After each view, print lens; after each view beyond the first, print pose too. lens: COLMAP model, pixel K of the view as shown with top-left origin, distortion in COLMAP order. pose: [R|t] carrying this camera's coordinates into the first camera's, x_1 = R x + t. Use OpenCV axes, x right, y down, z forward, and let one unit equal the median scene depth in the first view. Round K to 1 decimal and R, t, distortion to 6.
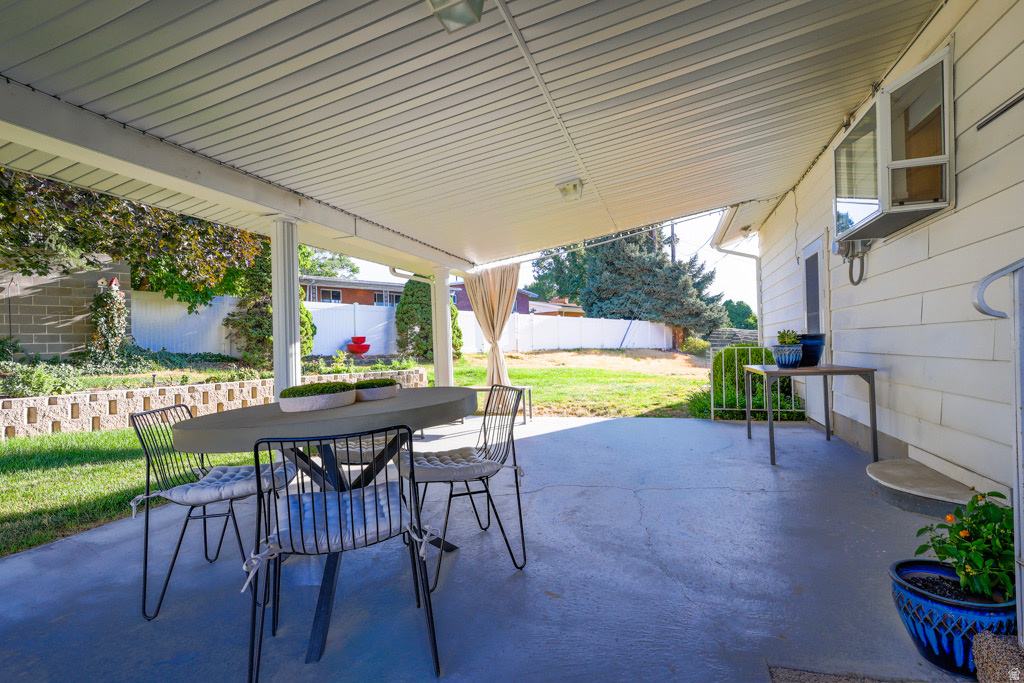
lens RADIAL K [[480.9, 0, 516.6], [0, 480.9, 349.1], [0, 0, 1]] dist [0.002767, 0.000489]
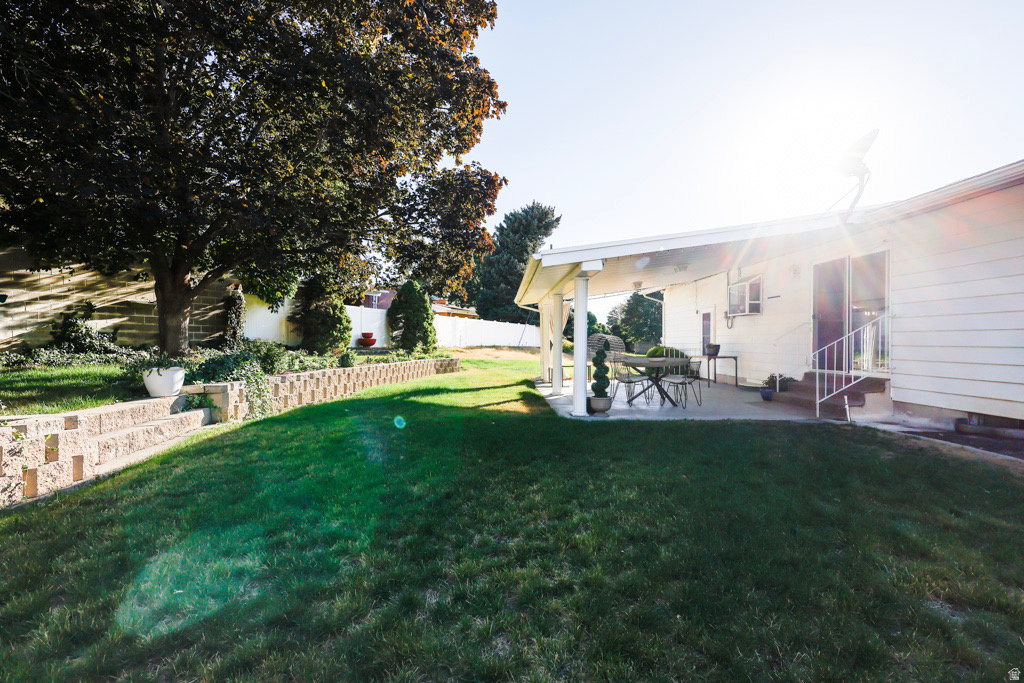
lens RADIAL K [[480.9, 0, 516.6], [0, 480.9, 349.1], [0, 0, 1]] dist [0.002767, 0.000489]
pose [[0.940495, 0.023767, 0.338976, -0.306732], [-0.025972, 0.999661, 0.001972, 0.003999], [-0.338814, -0.010658, 0.940793, -0.269616]]
